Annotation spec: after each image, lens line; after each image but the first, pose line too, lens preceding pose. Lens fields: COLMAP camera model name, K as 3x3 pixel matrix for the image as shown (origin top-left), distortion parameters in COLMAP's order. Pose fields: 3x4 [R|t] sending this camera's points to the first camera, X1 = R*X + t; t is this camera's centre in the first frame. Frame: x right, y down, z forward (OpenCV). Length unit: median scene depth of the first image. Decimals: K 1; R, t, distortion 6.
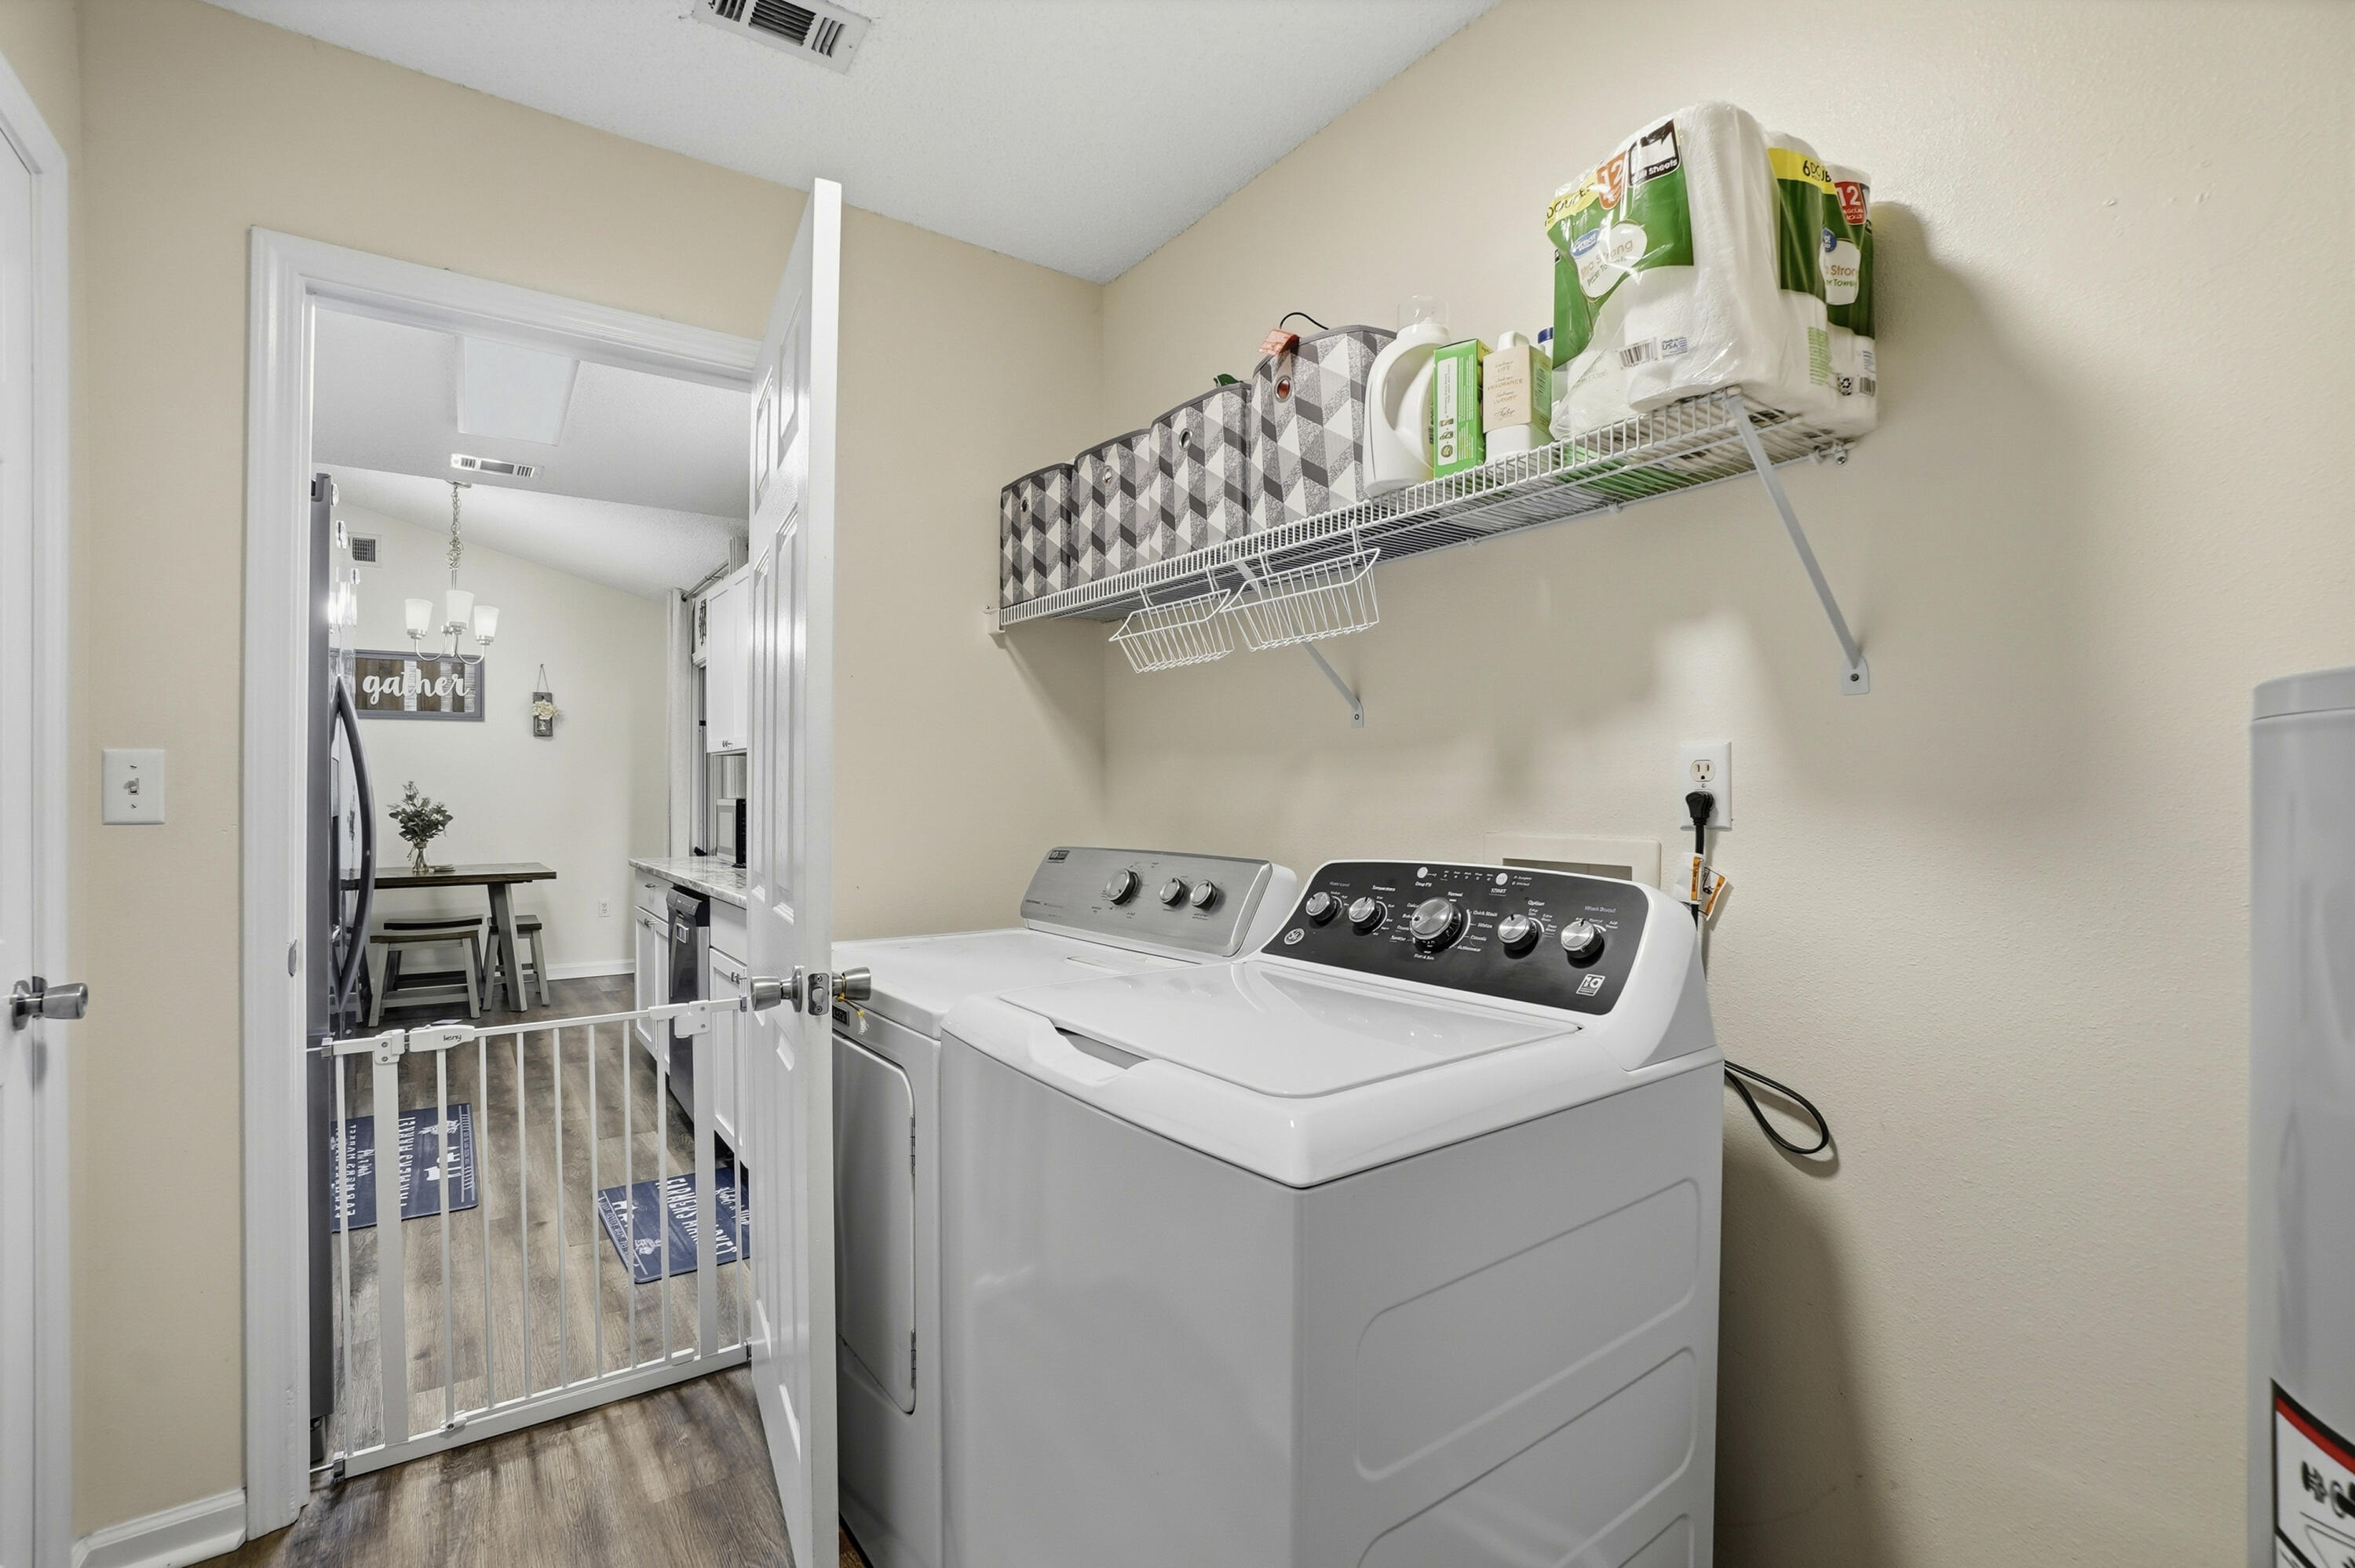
lens RADIAL K [[1060.4, 0, 1175.0], [0, 1060.4, 788.7], [0, 0, 1]] dist [-0.057705, 0.016976]
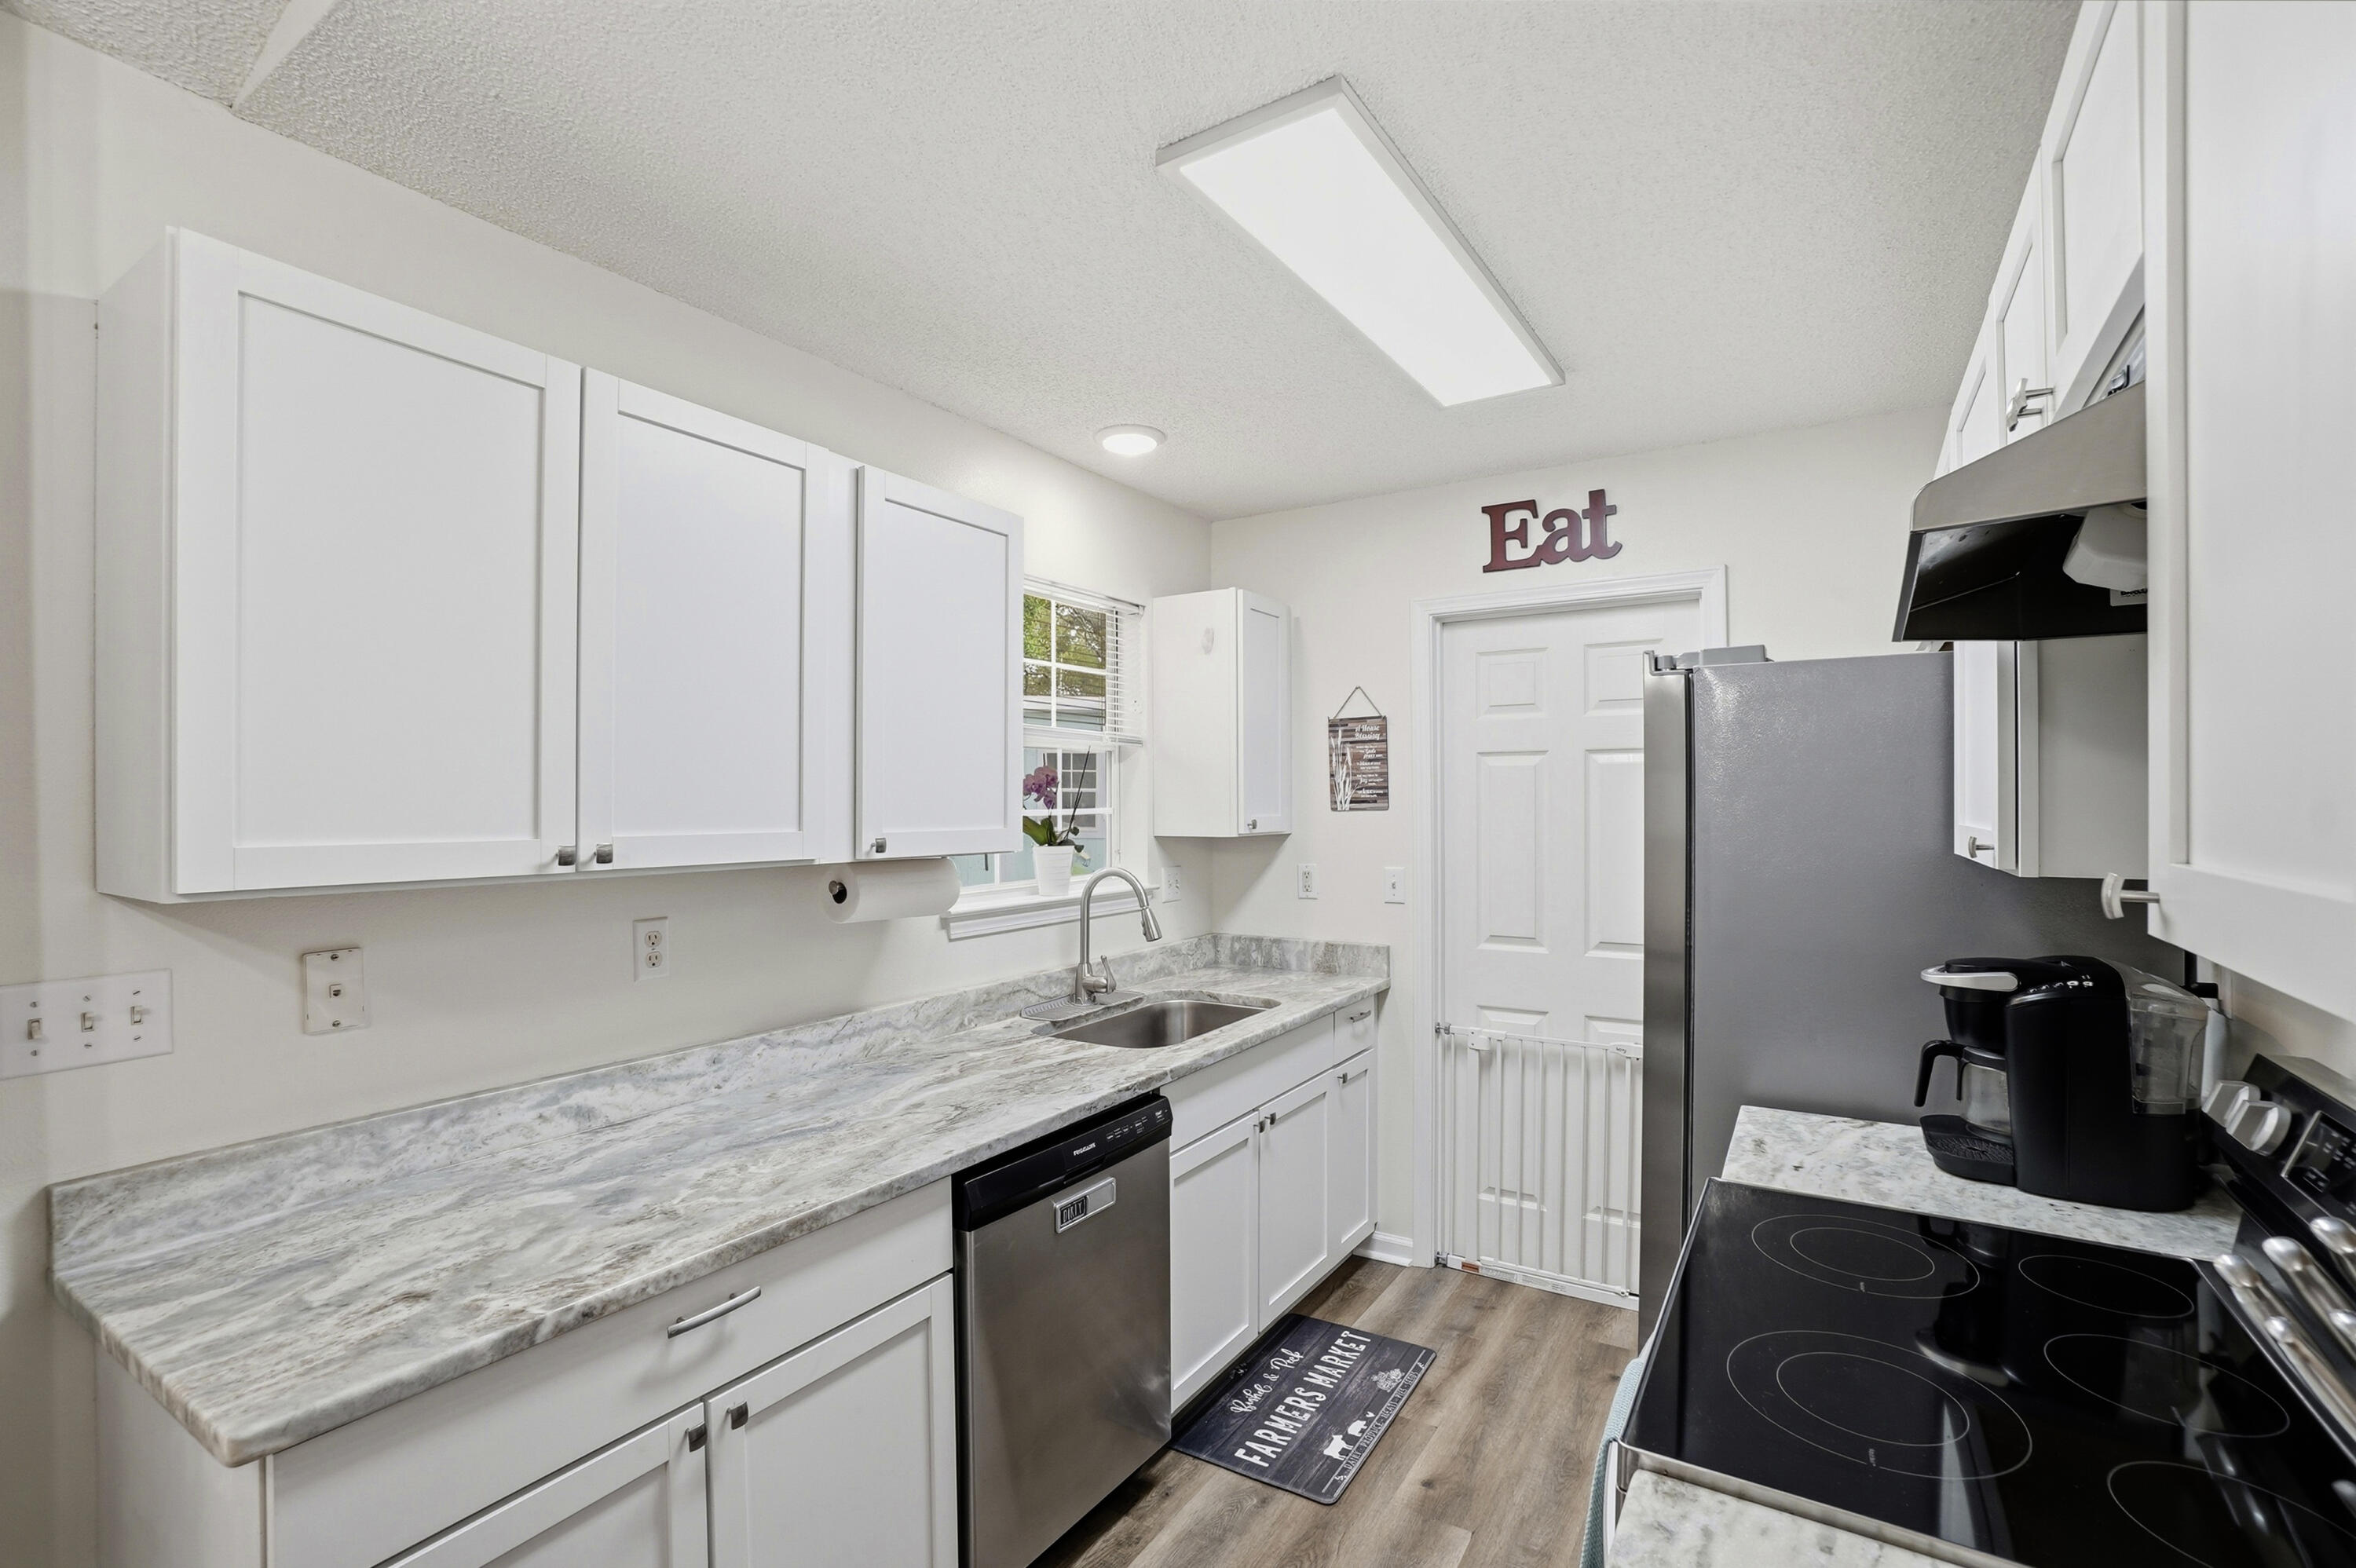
lens RADIAL K [[1060.9, 0, 1153.3], [0, 1060.9, 799.7], [0, 0, 1]] dist [-0.057705, 0.016976]
pose [[-0.363608, 0.002322, 0.931549, -0.604571], [0.000191, 0.999997, -0.002418, -0.044111], [-0.931552, -0.000701, -0.363607, 0.704362]]
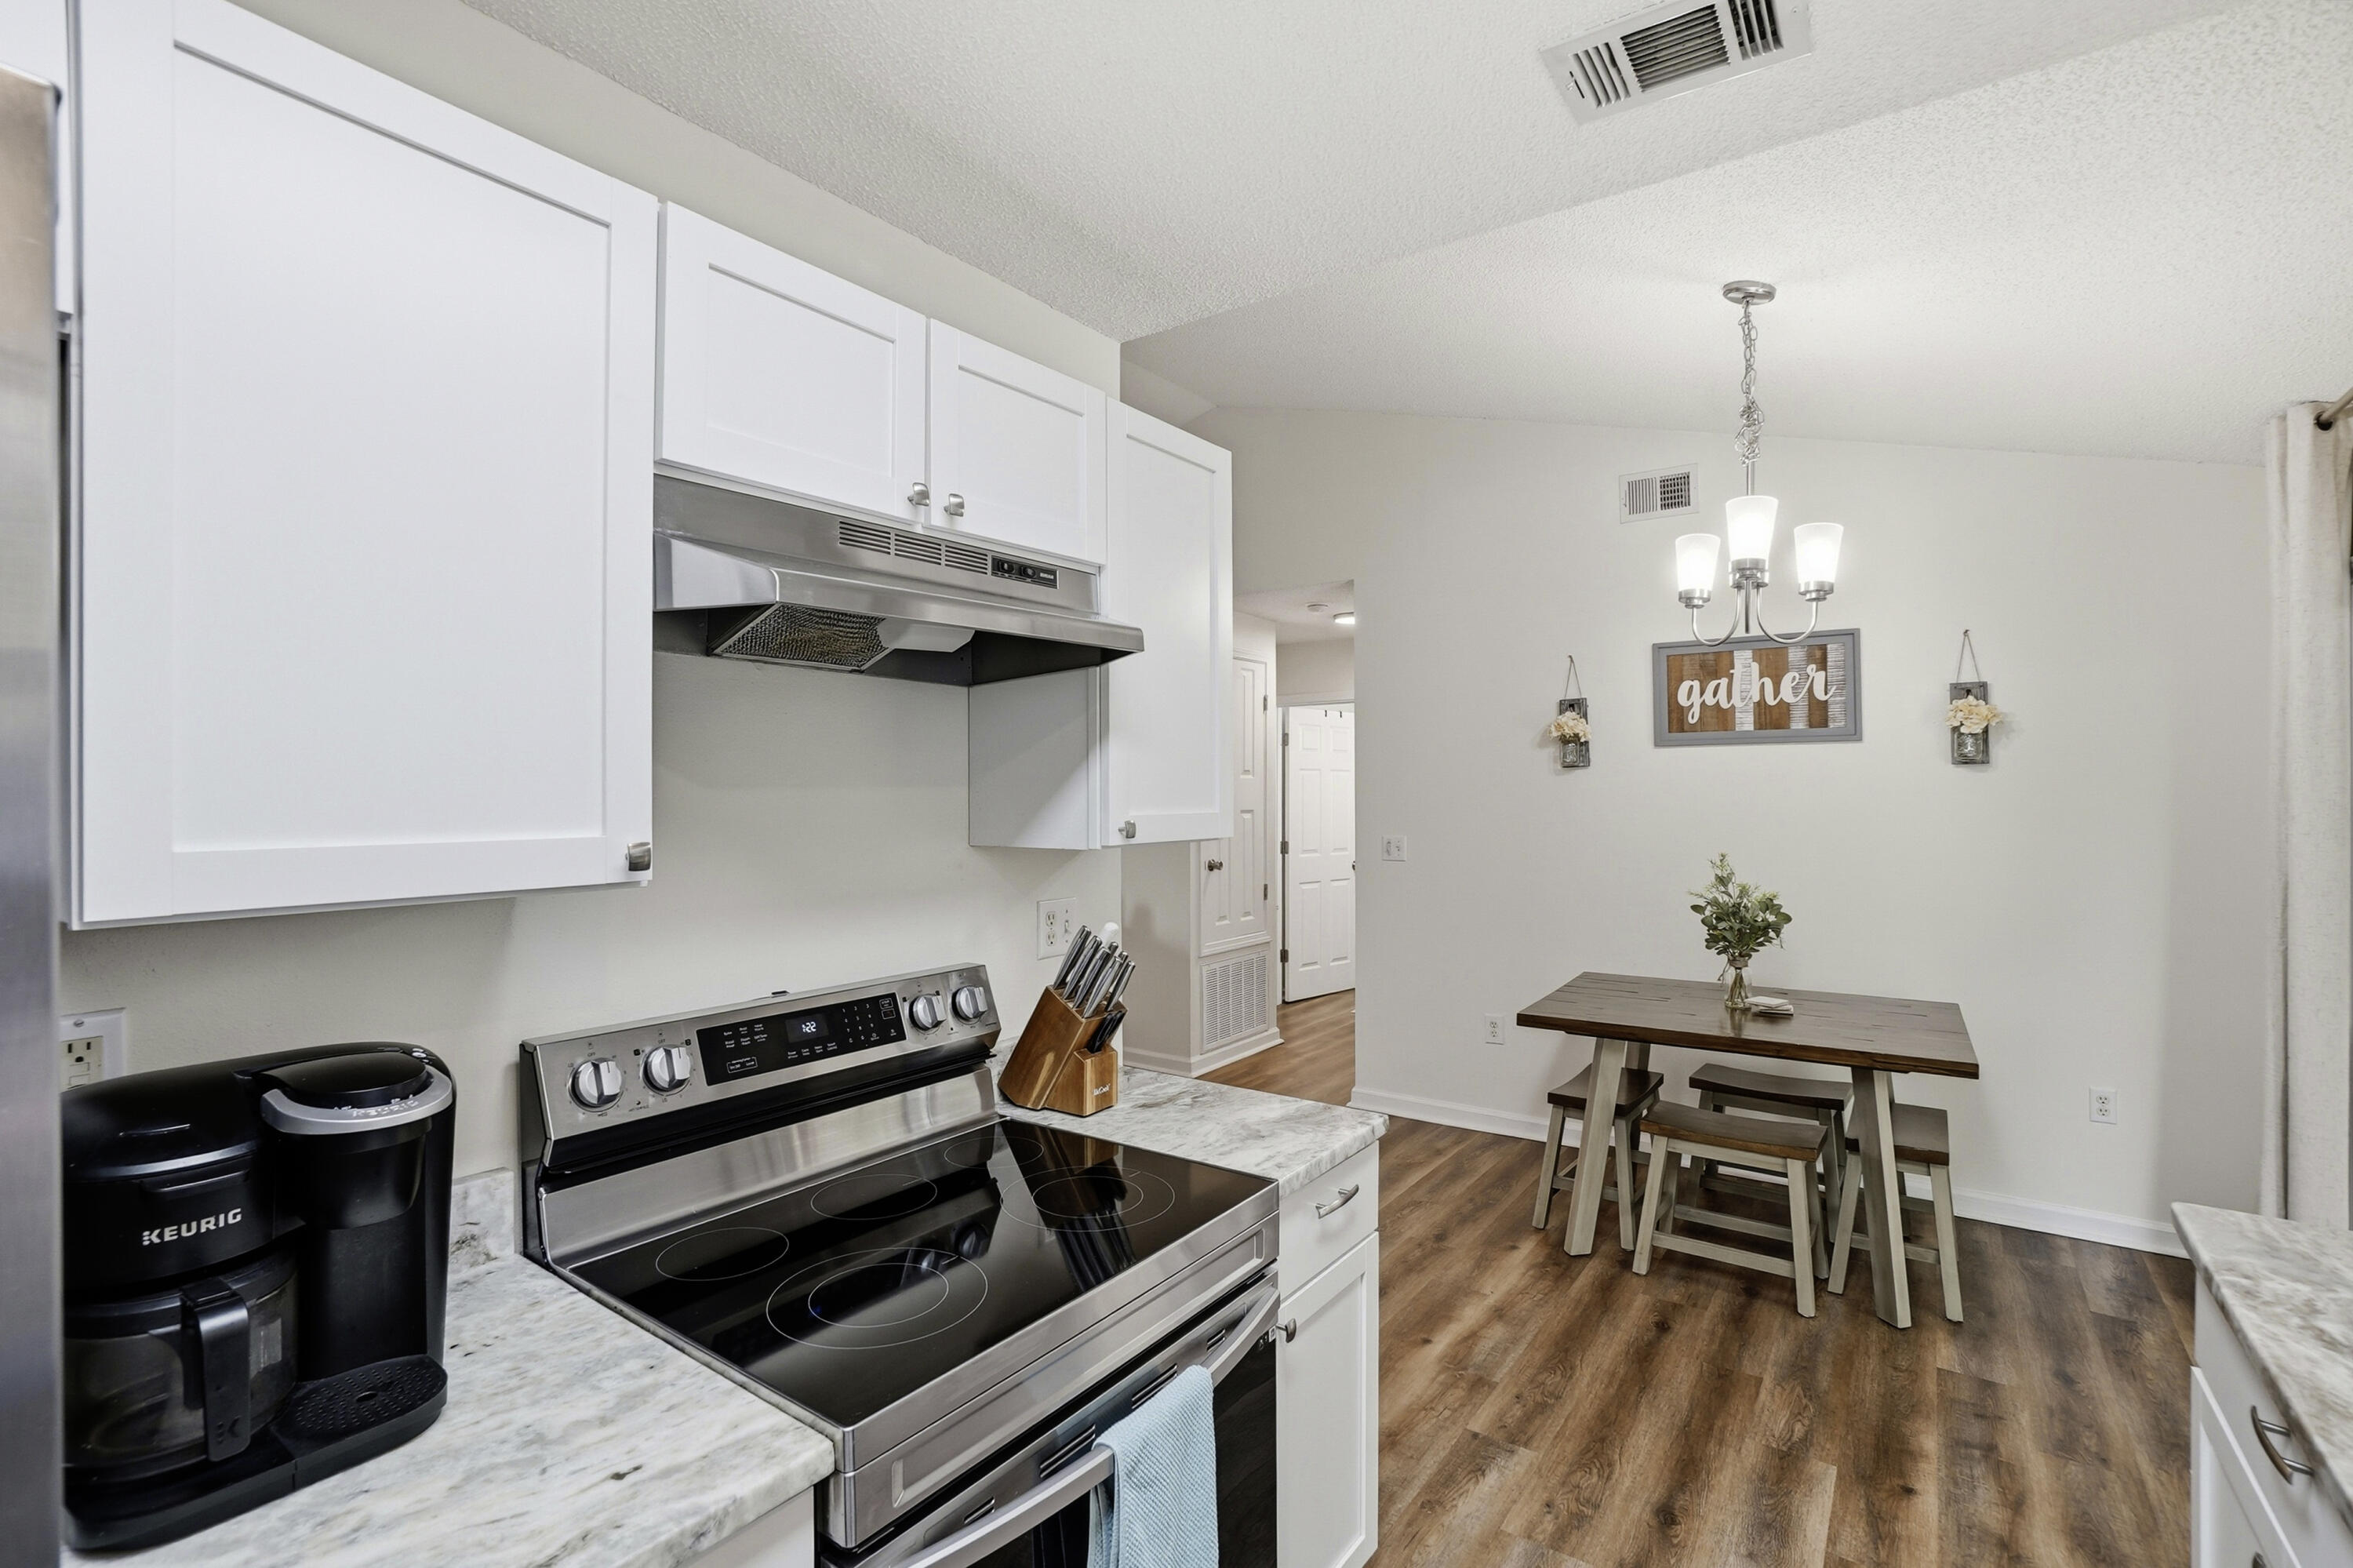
lens RADIAL K [[1059.7, 0, 1178.0], [0, 1059.7, 783.1], [0, 0, 1]] dist [-0.057705, 0.016976]
pose [[0.316924, -0.002538, -0.948448, -0.253820], [0.006602, 0.999978, -0.000470, -0.046328], [0.948428, -0.006112, 0.316933, 0.481376]]
